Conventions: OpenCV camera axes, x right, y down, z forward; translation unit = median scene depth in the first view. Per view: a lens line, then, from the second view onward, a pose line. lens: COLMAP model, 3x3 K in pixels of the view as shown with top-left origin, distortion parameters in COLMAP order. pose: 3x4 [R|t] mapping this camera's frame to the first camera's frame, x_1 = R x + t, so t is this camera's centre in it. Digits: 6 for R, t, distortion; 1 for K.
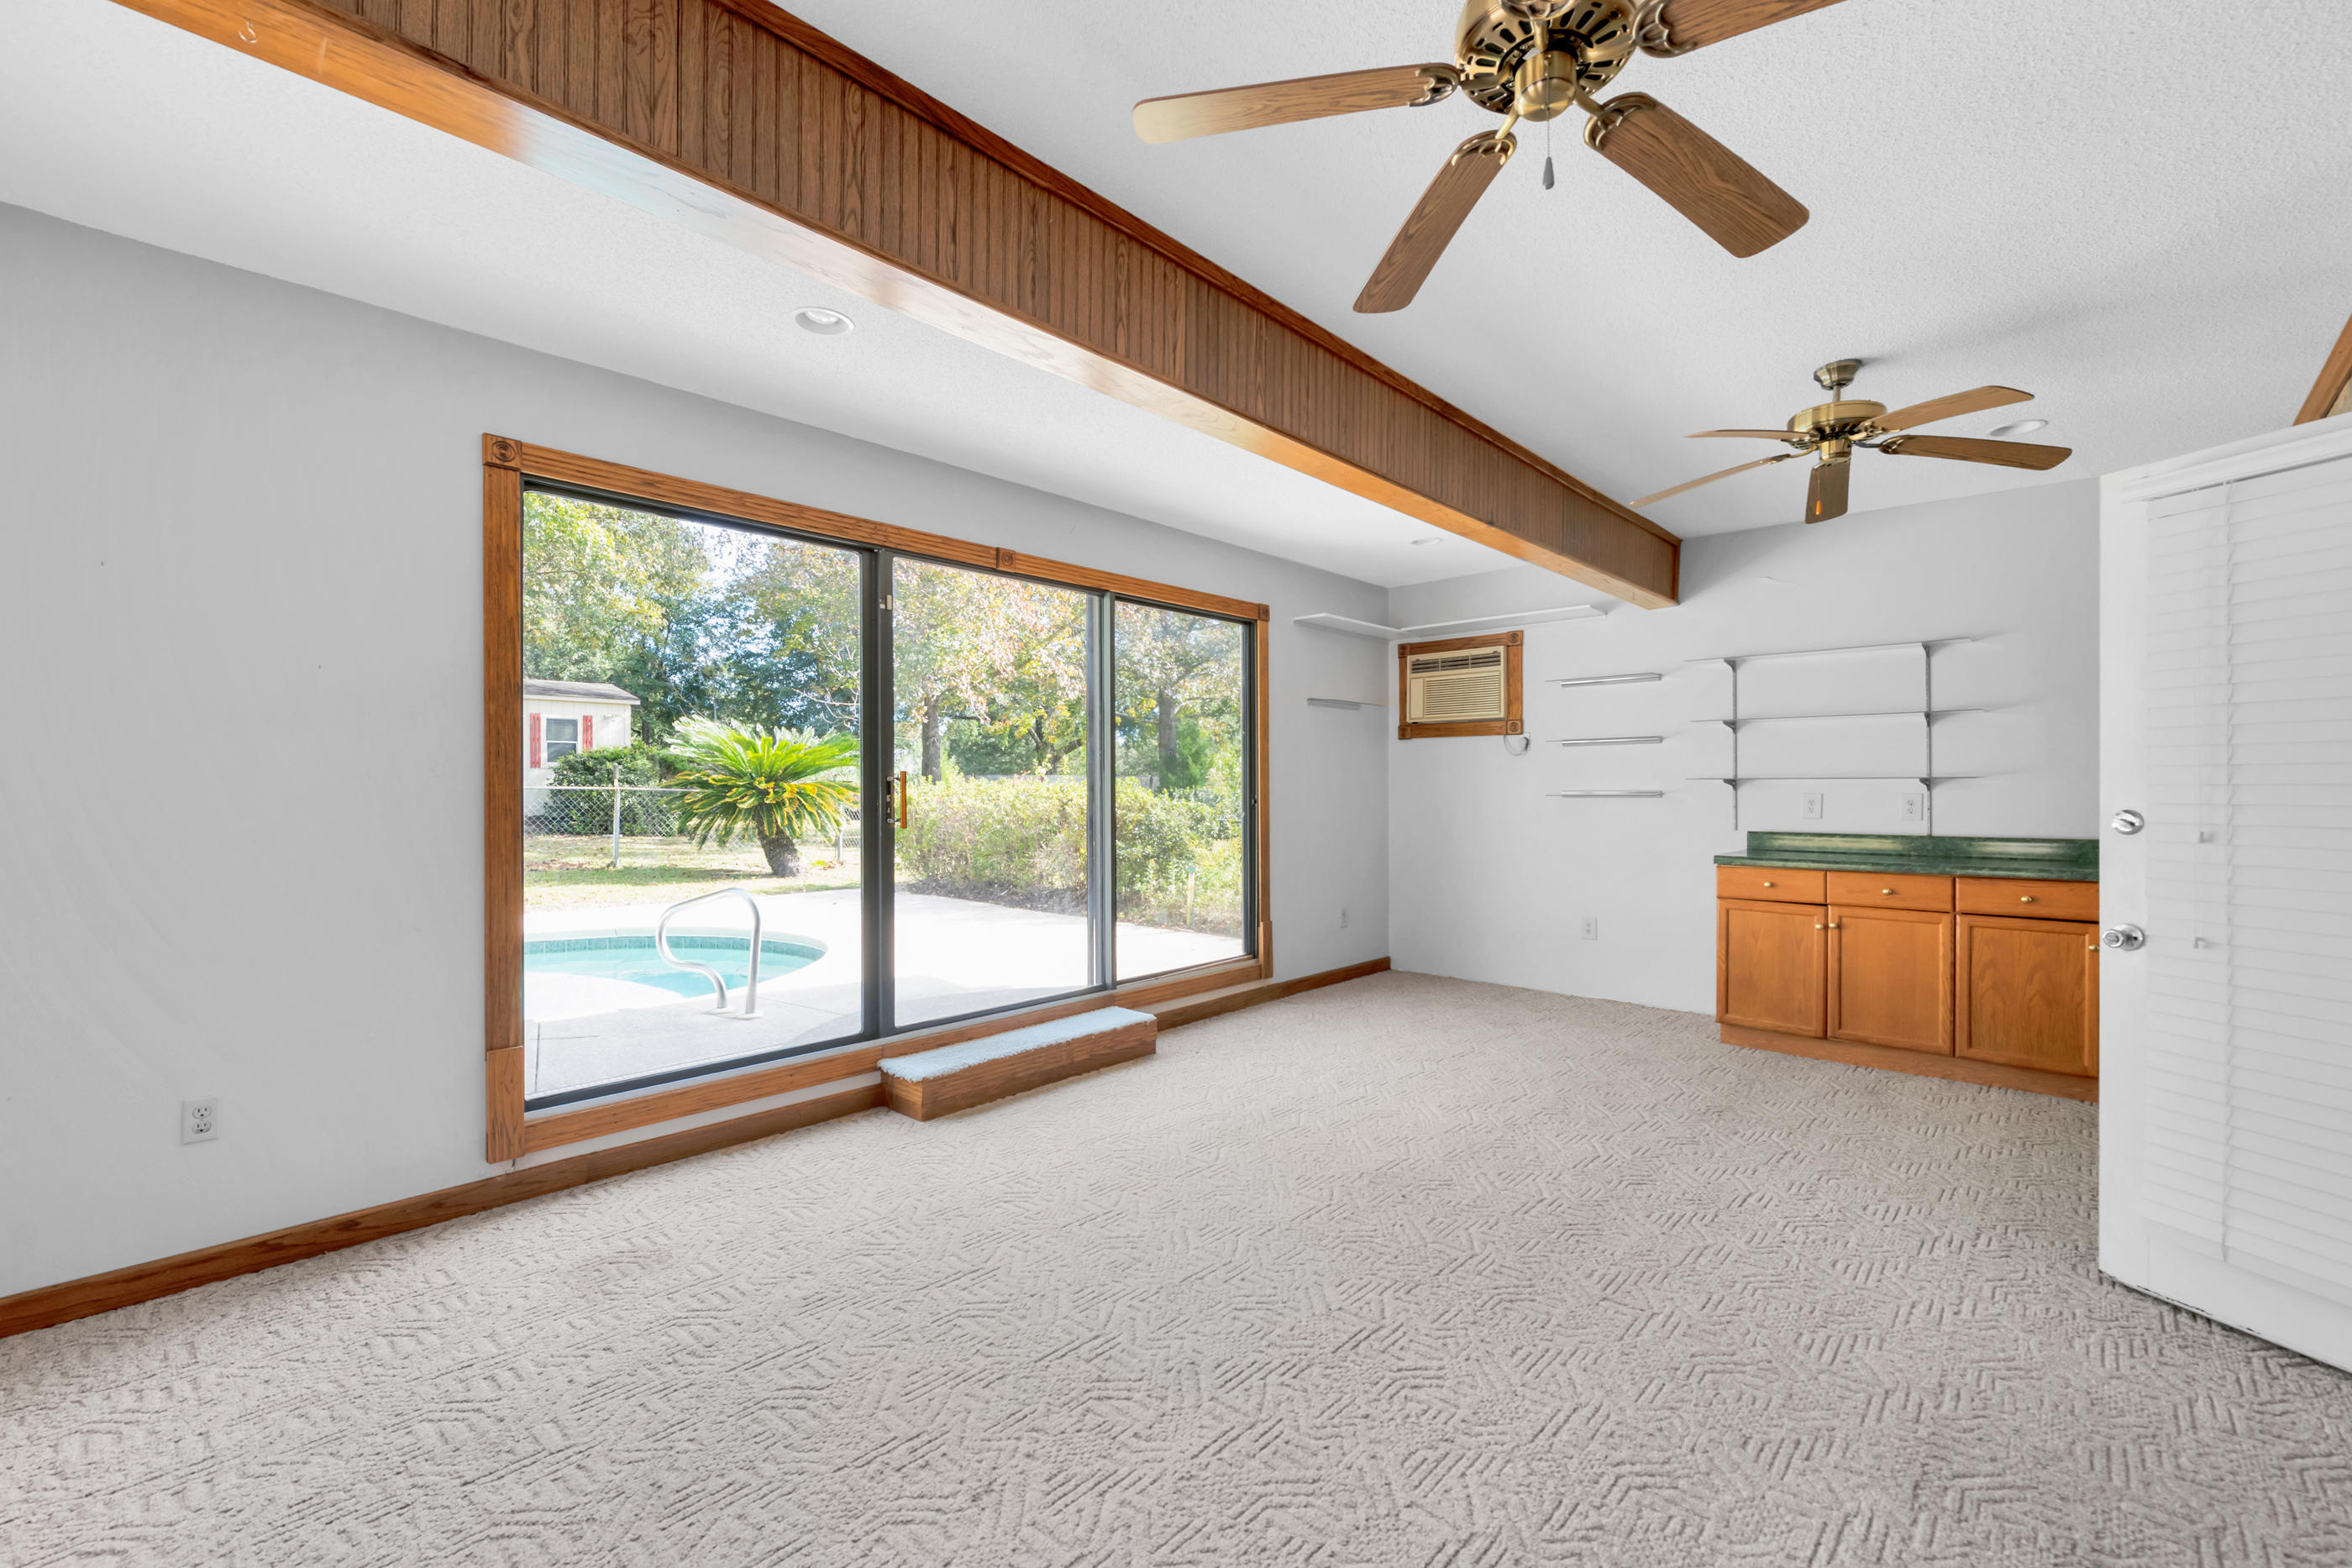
lens RADIAL K [[959.3, 0, 1216.8], [0, 959.3, 784.1], [0, 0, 1]] dist [-0.001394, -0.000667]
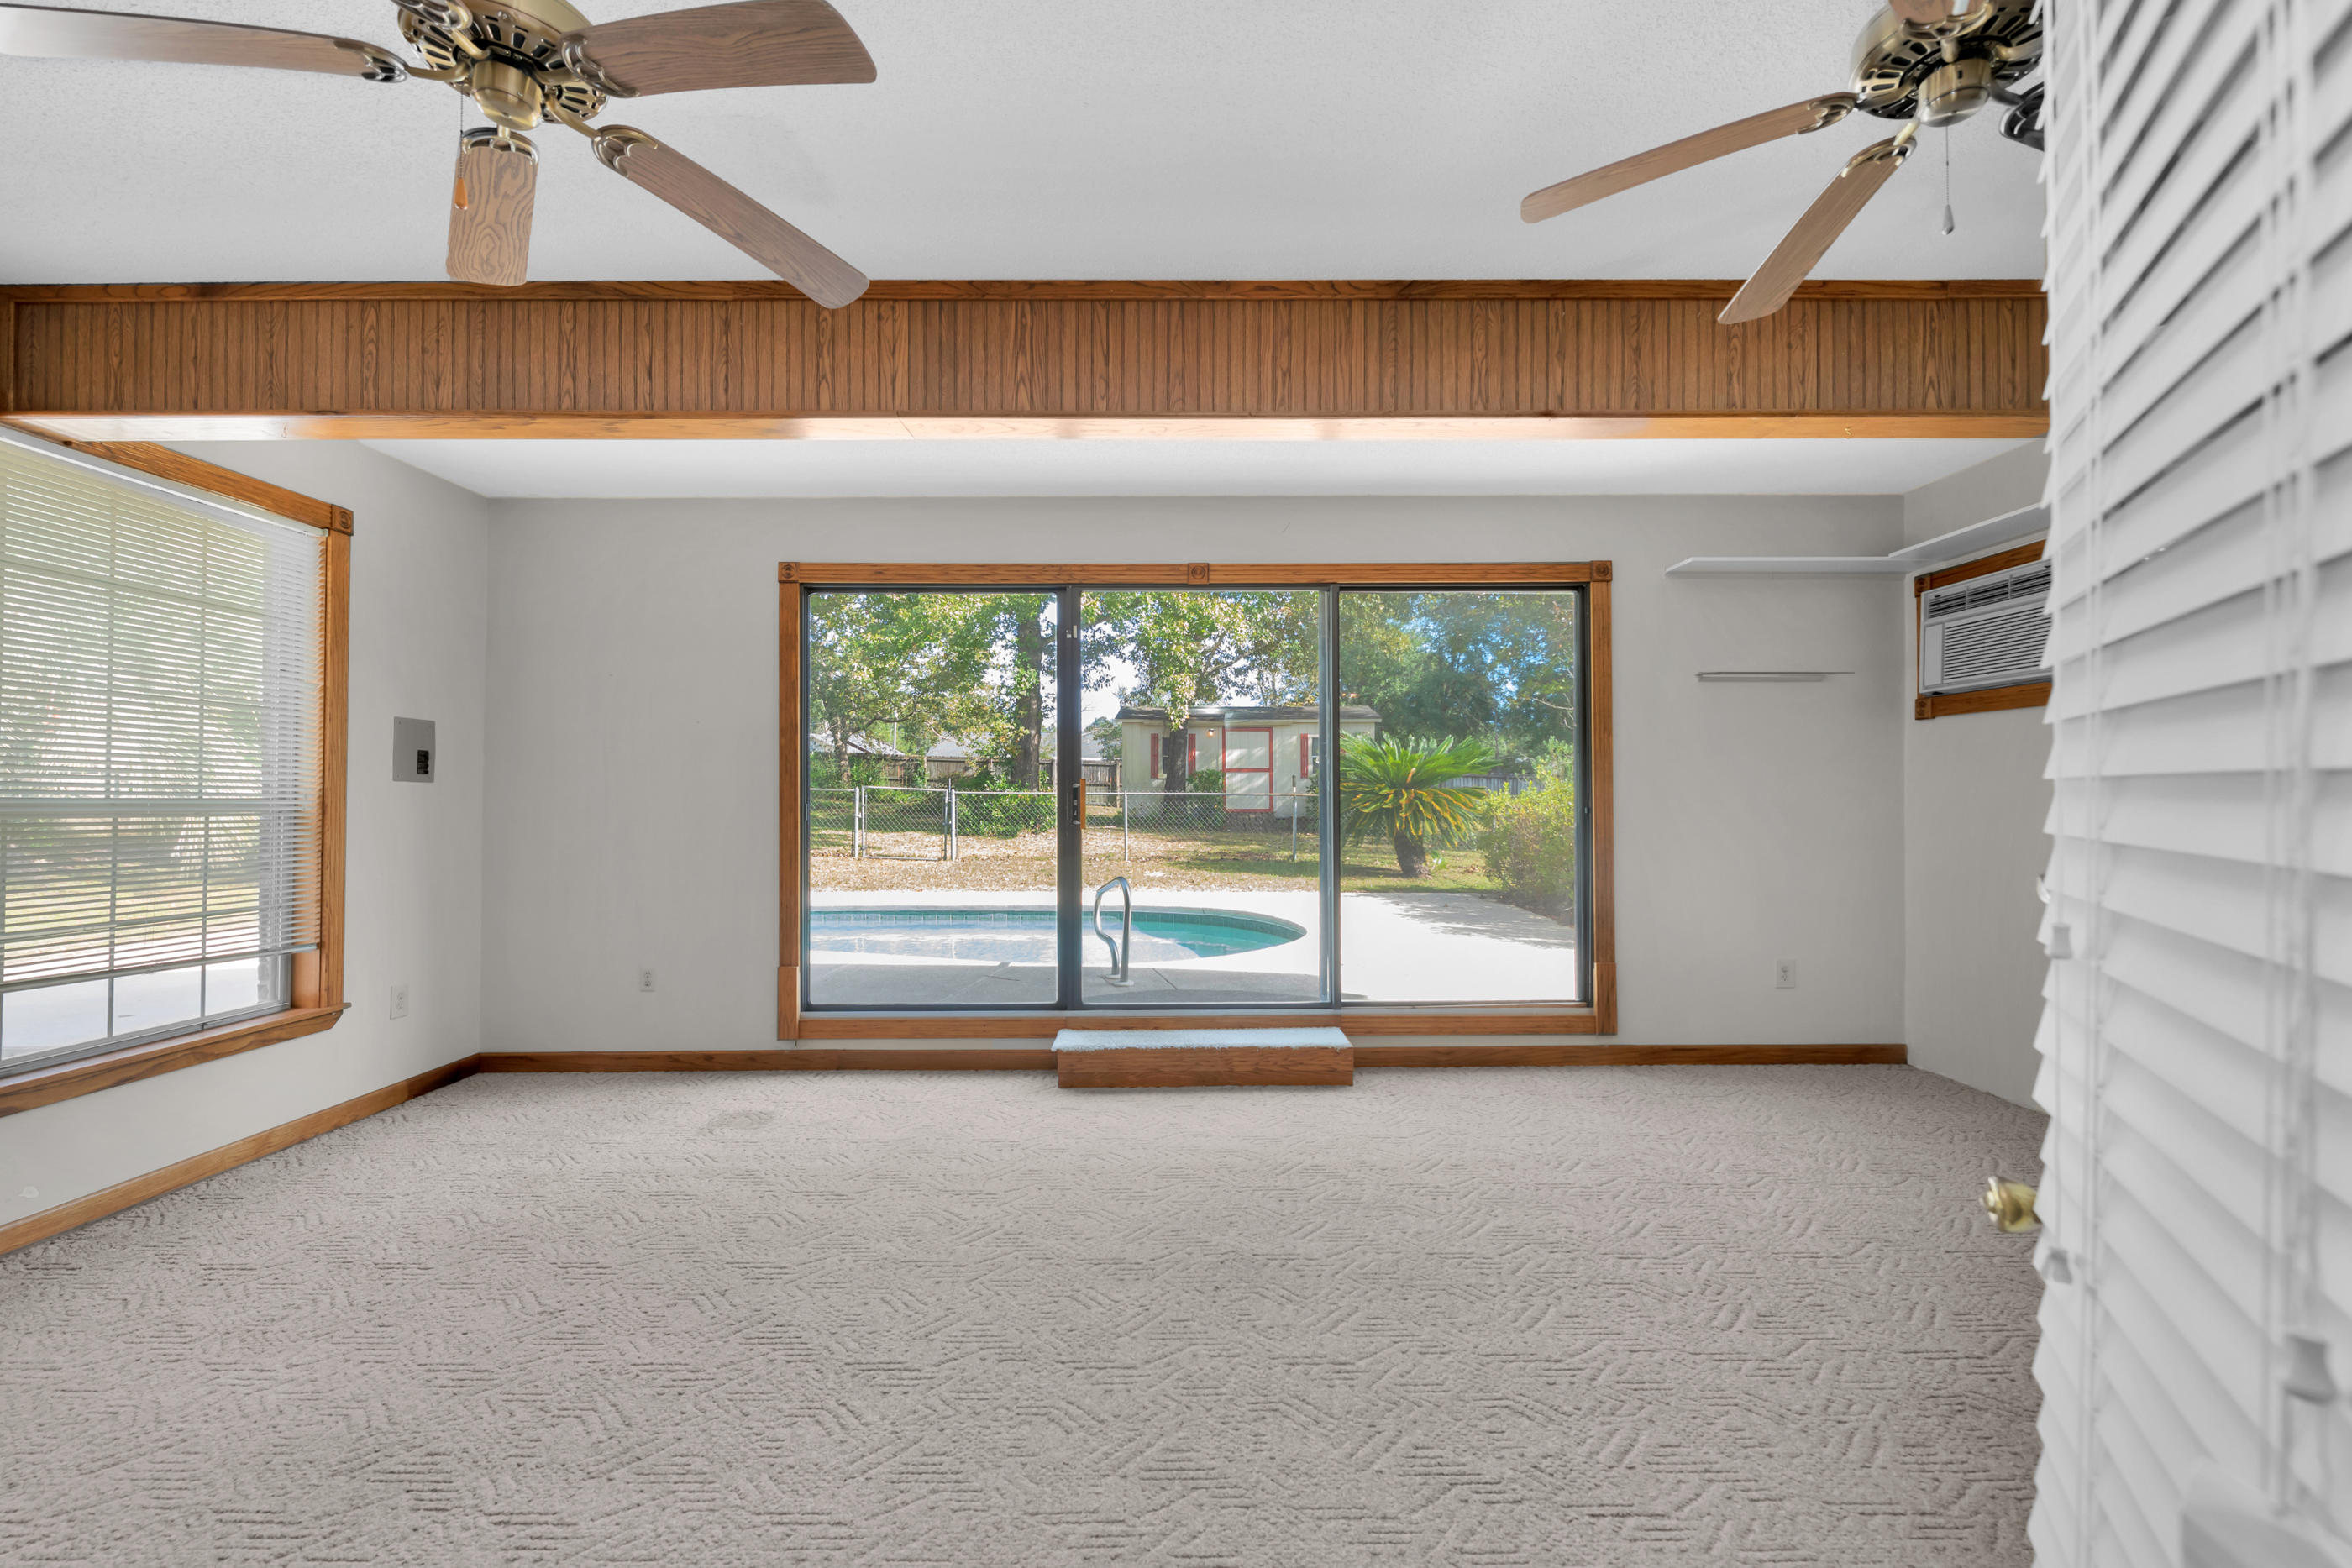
lens RADIAL K [[961.8, 0, 1183.0], [0, 961.8, 789.5], [0, 0, 1]] dist [0.001270, -0.000310]
pose [[0.683842, -0.004712, -0.729615, 0.665599], [0.004062, 0.999988, -0.002651, 0.002842], [0.729619, -0.001151, 0.683853, 0.352107]]
